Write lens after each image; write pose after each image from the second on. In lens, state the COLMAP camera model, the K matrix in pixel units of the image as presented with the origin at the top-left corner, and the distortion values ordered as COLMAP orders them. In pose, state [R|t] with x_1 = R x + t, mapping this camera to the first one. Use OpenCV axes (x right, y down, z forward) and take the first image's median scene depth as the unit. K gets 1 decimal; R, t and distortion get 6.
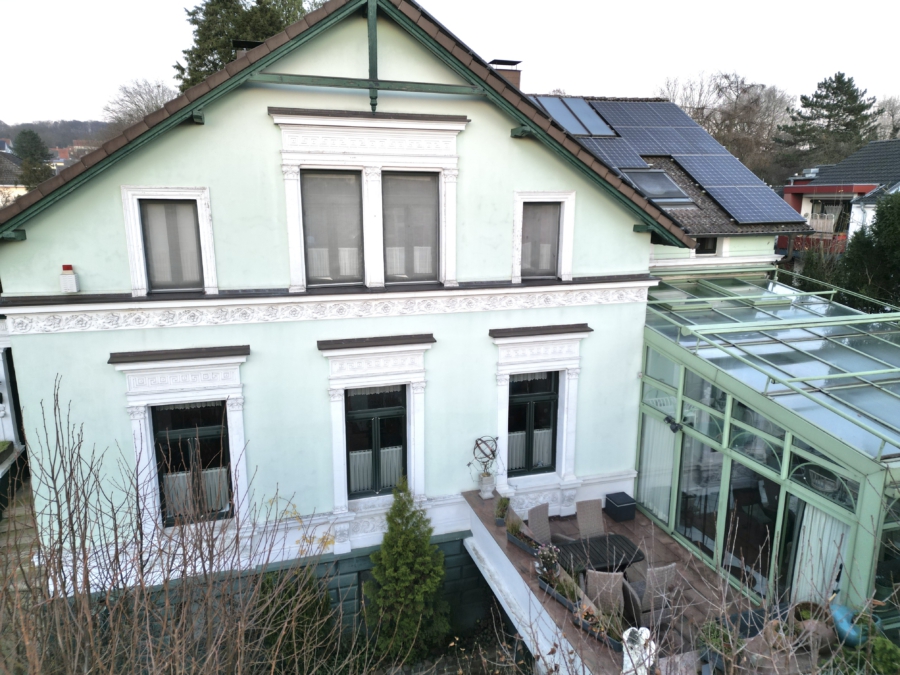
lens RADIAL K [[649.8, 0, 450.0], [0, 649.8, 337.5], [0, 0, 1]] dist [0.043849, -0.001331]
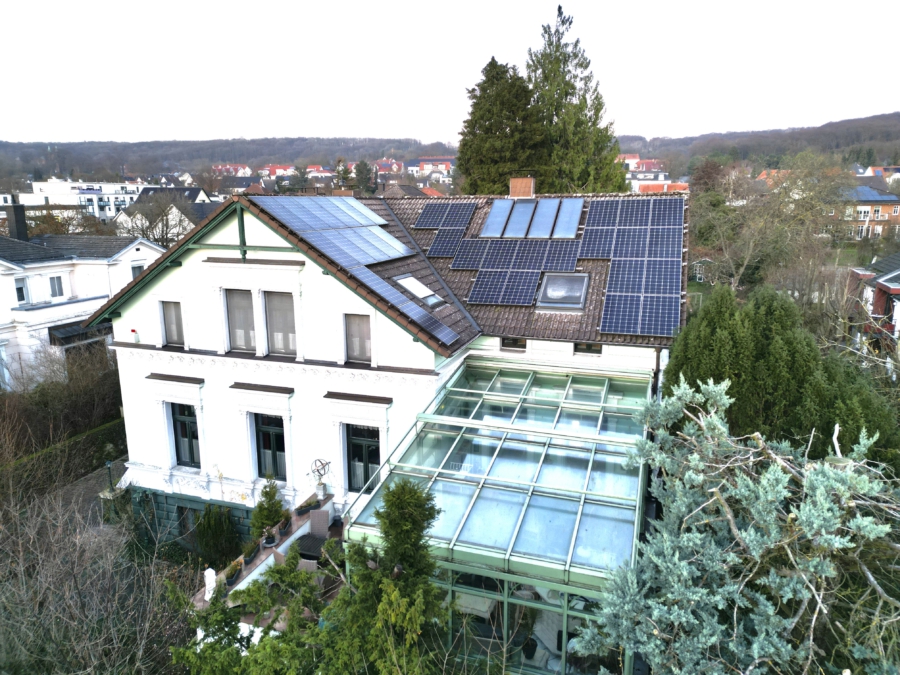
lens RADIAL K [[649.8, 0, 450.0], [0, 649.8, 337.5], [0, 0, 1]] dist [0.043849, -0.001331]
pose [[0.795609, 0.122531, -0.593289, 1.275033], [-0.124958, 0.991465, 0.037194, -0.248729], [0.592783, 0.044544, 0.804130, -0.084794]]
